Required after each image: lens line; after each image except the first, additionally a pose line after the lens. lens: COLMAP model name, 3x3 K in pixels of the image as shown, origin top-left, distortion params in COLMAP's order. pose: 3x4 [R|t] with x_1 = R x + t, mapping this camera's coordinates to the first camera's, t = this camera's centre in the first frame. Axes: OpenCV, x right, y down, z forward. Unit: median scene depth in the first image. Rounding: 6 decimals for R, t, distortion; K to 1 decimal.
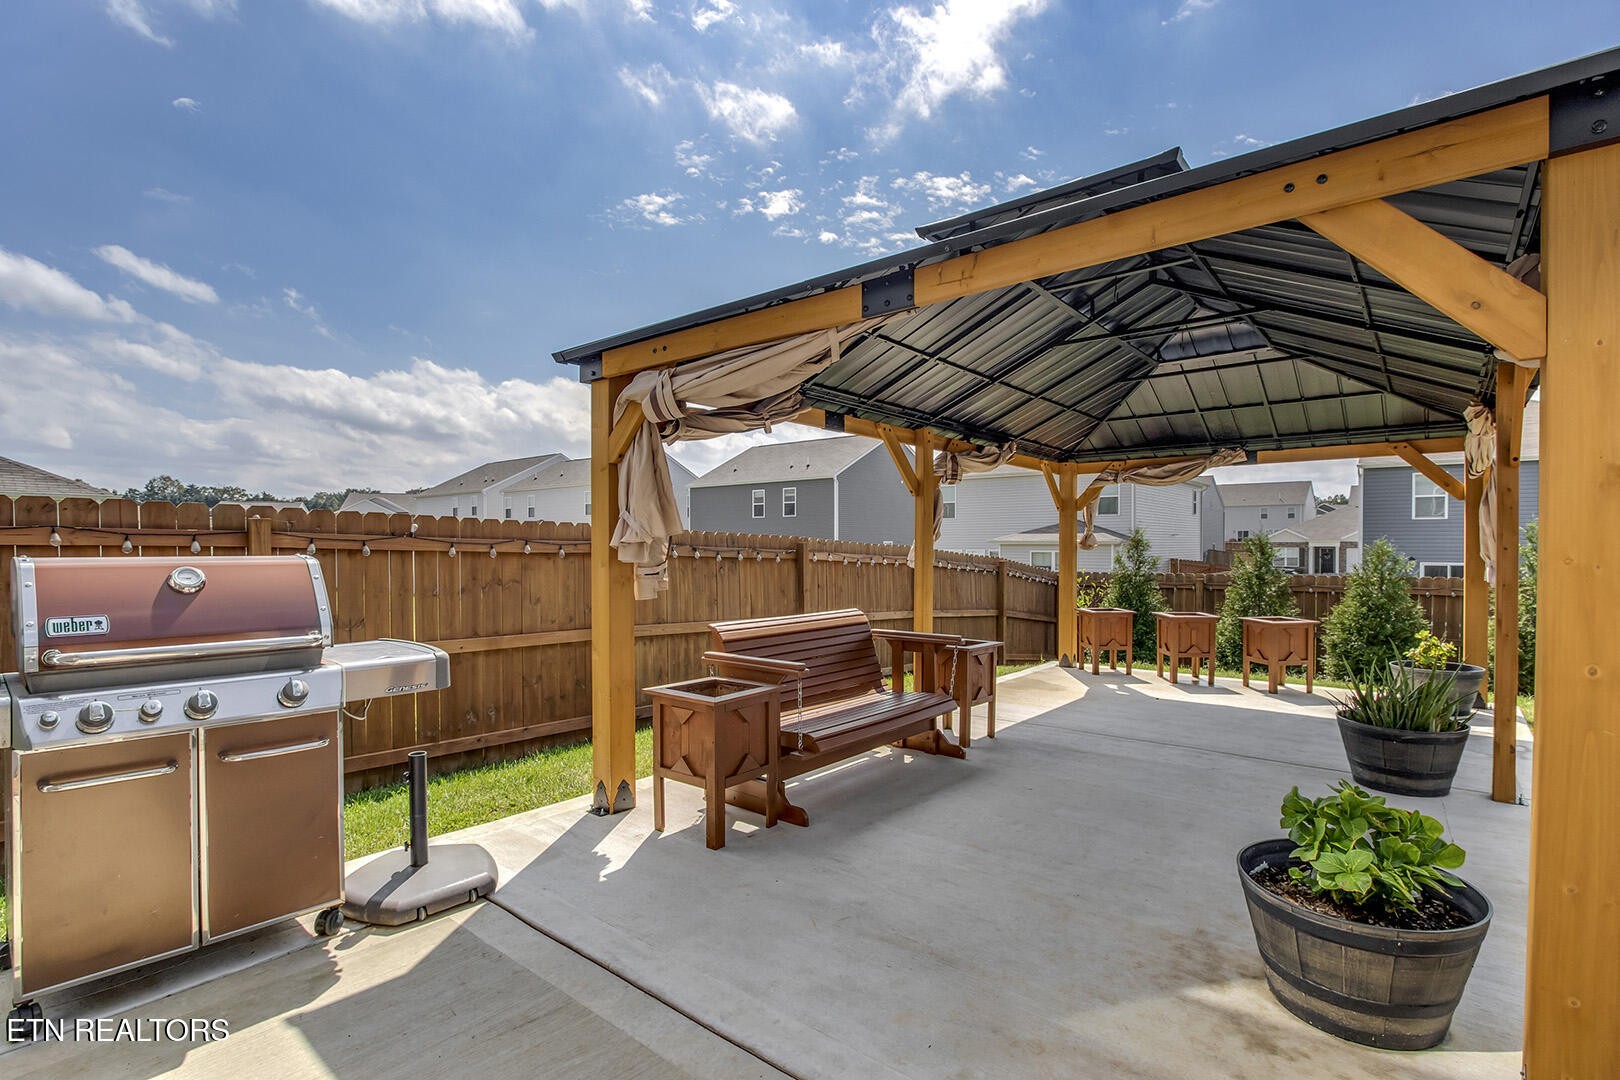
lens RADIAL K [[757.7, 0, 796.7], [0, 757.7, 542.4], [0, 0, 1]] dist [-0.025367, 0.003258]
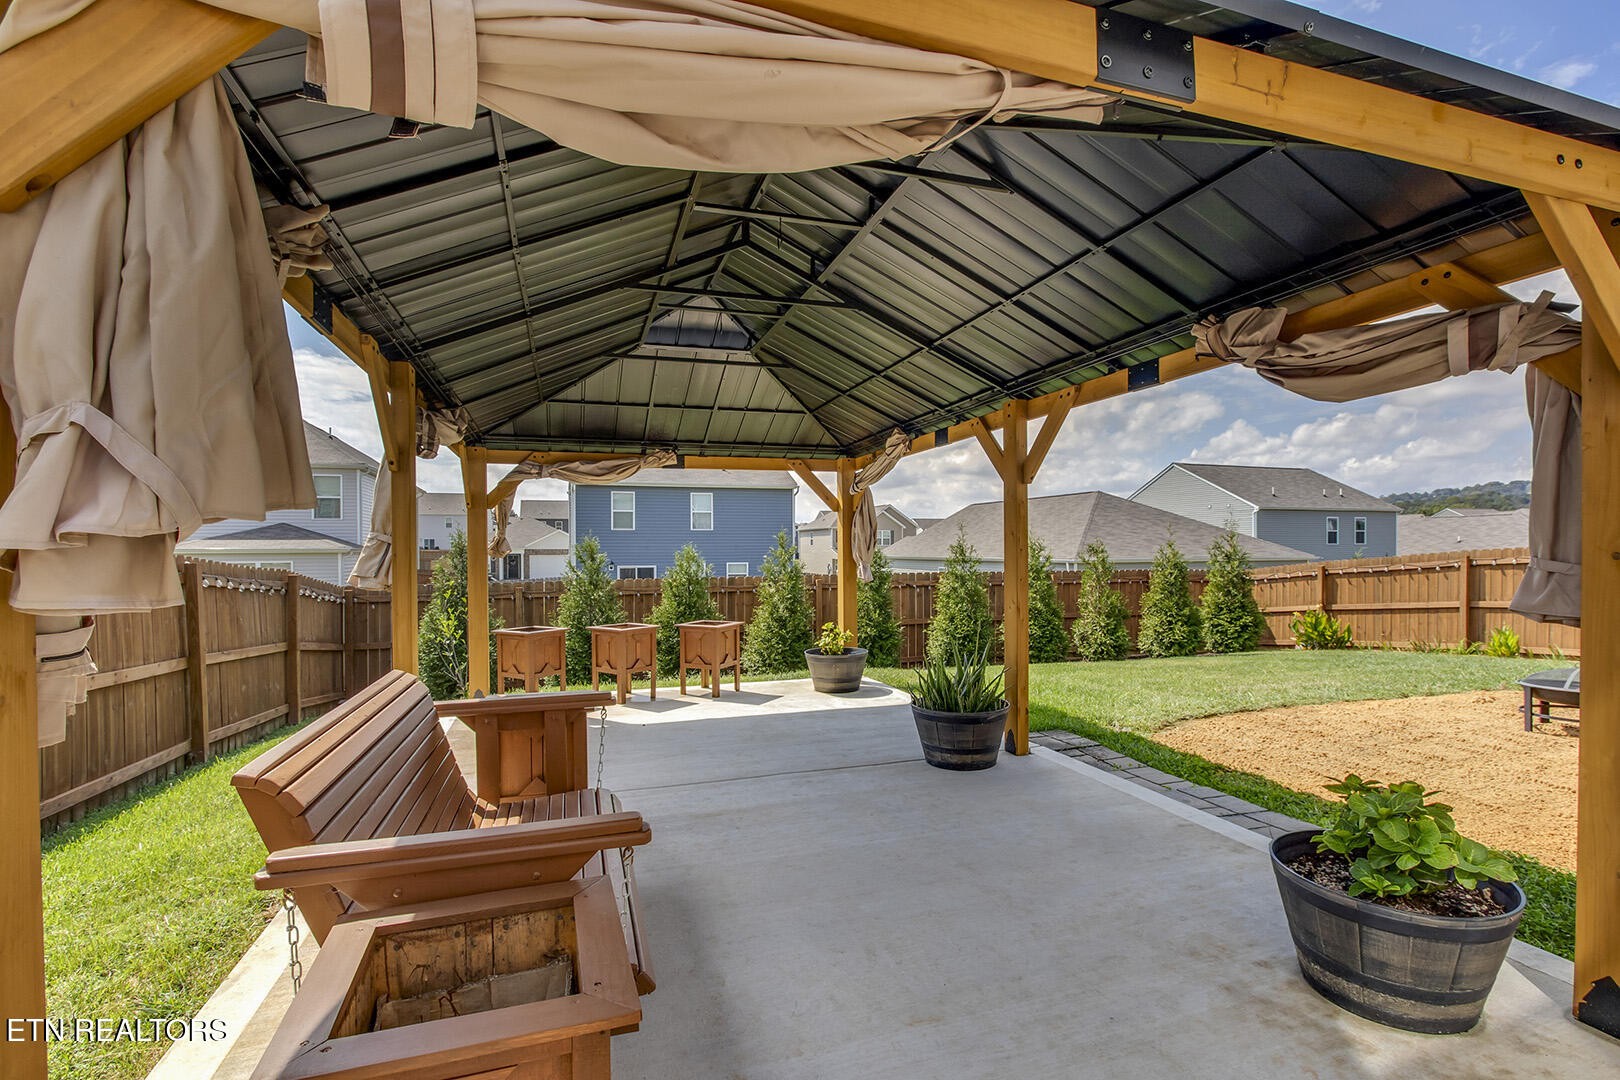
lens RADIAL K [[757.7, 0, 820.0], [0, 757.7, 550.3], [0, 0, 1]] dist [-0.025367, 0.003258]
pose [[0.515648, -0.004706, 0.856787, -0.155063], [0.005686, 0.999982, 0.002070, 0.003017], [-0.856781, 0.003804, 0.515666, 0.336976]]
